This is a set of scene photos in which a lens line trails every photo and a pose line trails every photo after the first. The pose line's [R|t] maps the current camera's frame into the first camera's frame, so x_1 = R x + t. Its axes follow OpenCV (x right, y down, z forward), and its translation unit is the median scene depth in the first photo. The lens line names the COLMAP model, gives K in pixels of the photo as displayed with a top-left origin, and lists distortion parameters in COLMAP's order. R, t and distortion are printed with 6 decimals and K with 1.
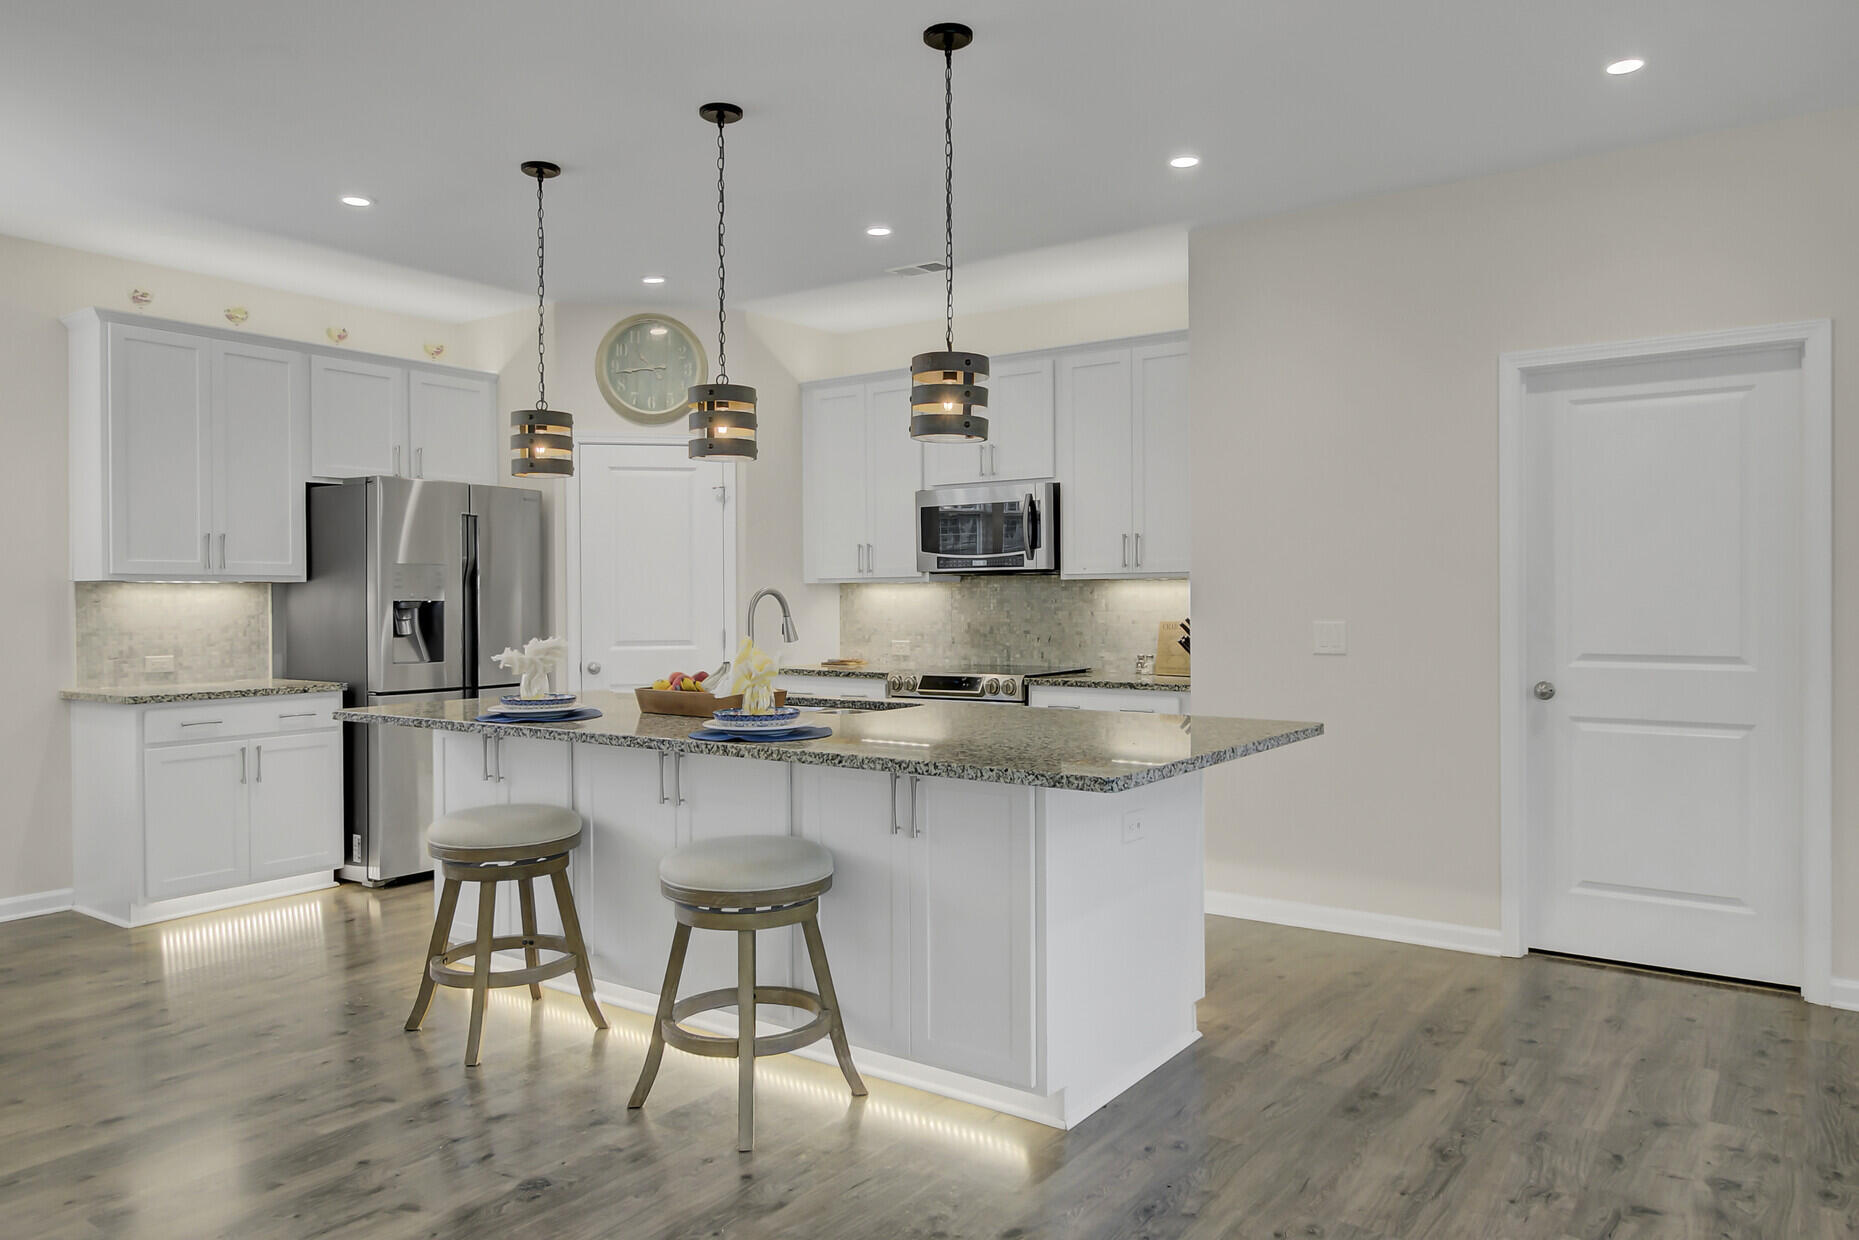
lens RADIAL K [[1218.7, 0, 929.5], [0, 1218.7, 620.0], [0, 0, 1]] dist [-0.011498, -0.001706]
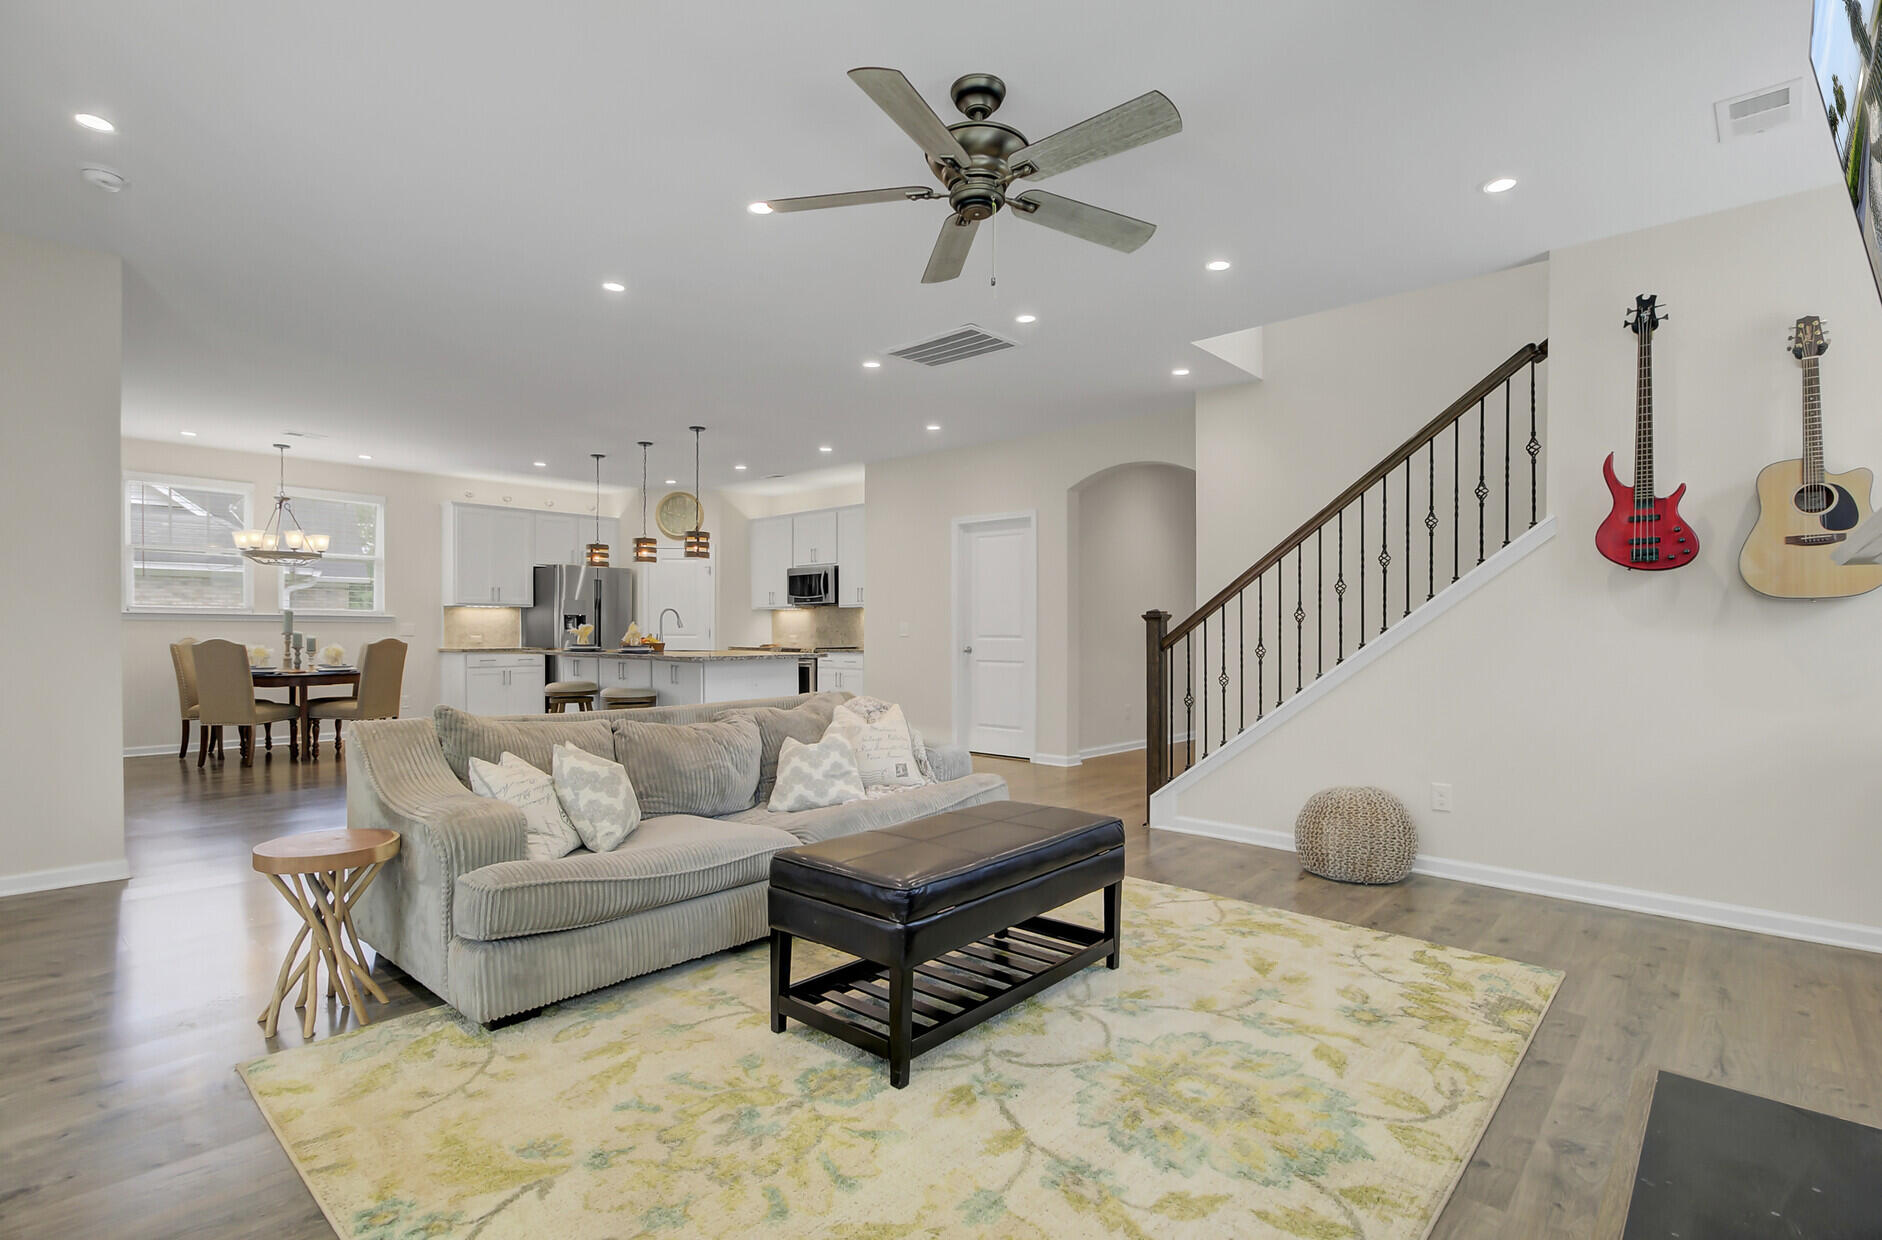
lens RADIAL K [[890.8, 0, 940.8], [0, 890.8, 638.1], [0, 0, 1]] dist [0.002093, 0.000193]
pose [[0.991187, 0.008106, -0.132225, 0.562671], [-0.009237, 0.999926, -0.007939, 0.039798], [0.132151, 0.009090, 0.991188, -0.701990]]
